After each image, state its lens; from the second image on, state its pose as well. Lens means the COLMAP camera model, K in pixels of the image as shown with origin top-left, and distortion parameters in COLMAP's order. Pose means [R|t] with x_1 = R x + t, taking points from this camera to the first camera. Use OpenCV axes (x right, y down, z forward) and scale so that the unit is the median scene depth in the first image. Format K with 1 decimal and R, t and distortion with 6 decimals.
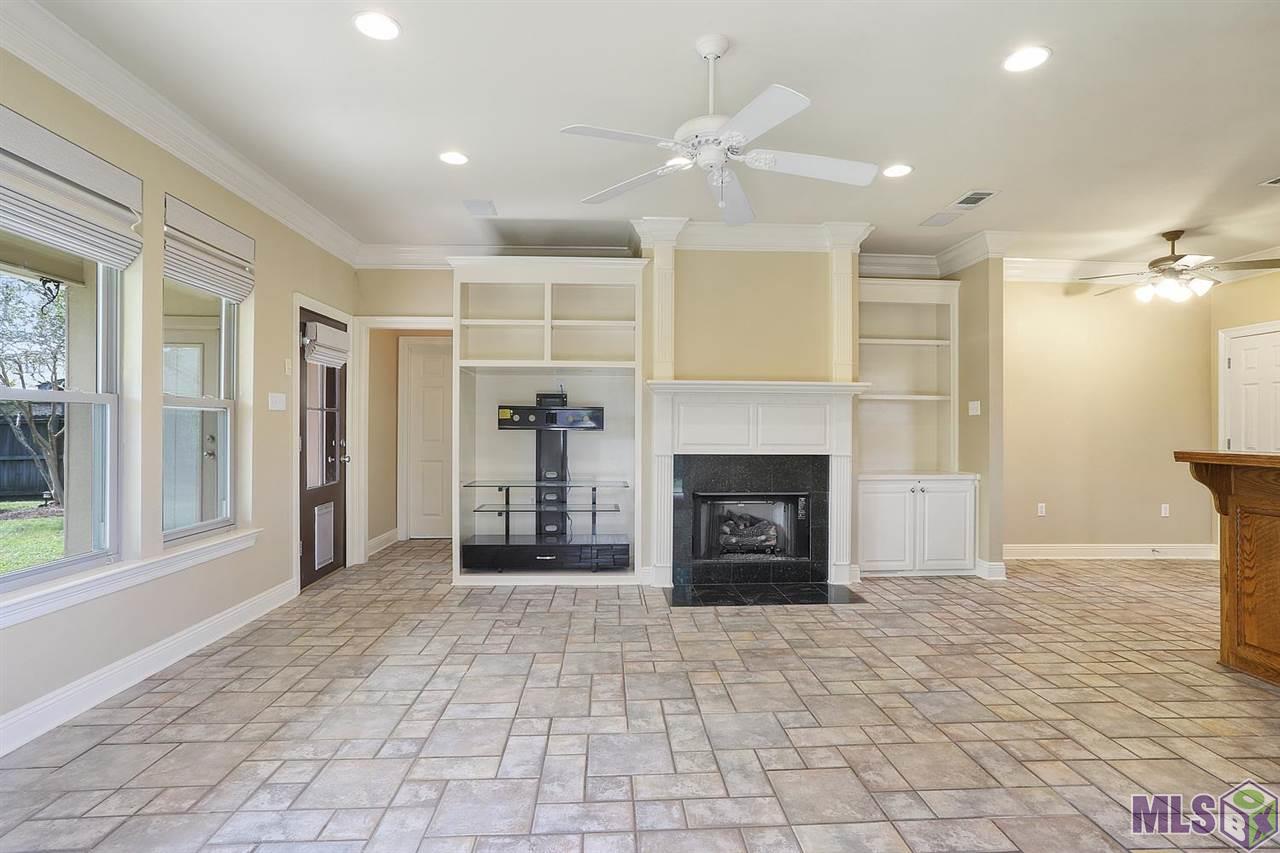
lens RADIAL K [[637.1, 0, 639.7], [0, 637.1, 430.2], [0, 0, 1]] dist [-0.004649, 0.000200]
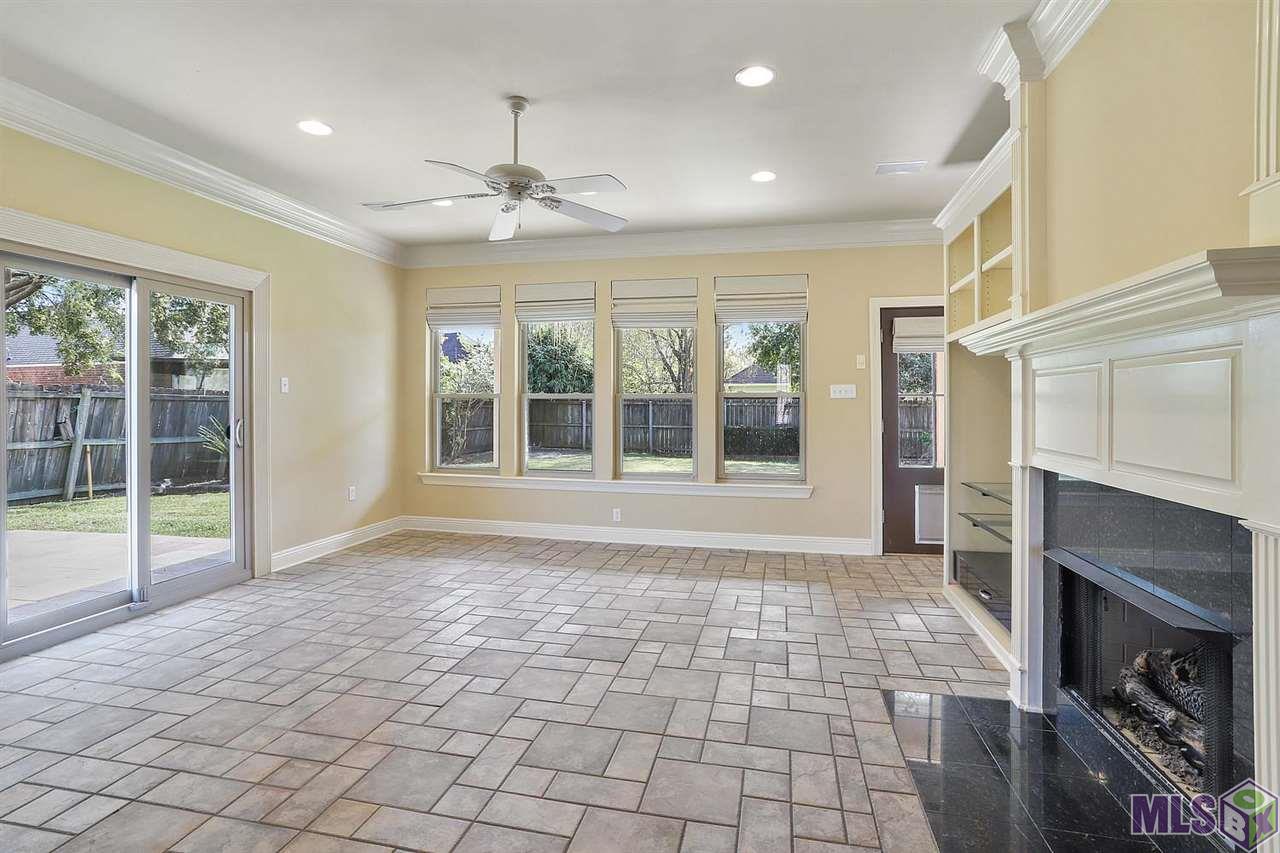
lens RADIAL K [[637.1, 0, 641.3], [0, 637.1, 416.6], [0, 0, 1]] dist [-0.004649, 0.000200]
pose [[-0.287307, 0.006118, -0.957819, 1.260548], [0.002555, 0.999981, 0.005620, -0.006303], [0.957835, -0.000833, -0.287317, 1.642924]]
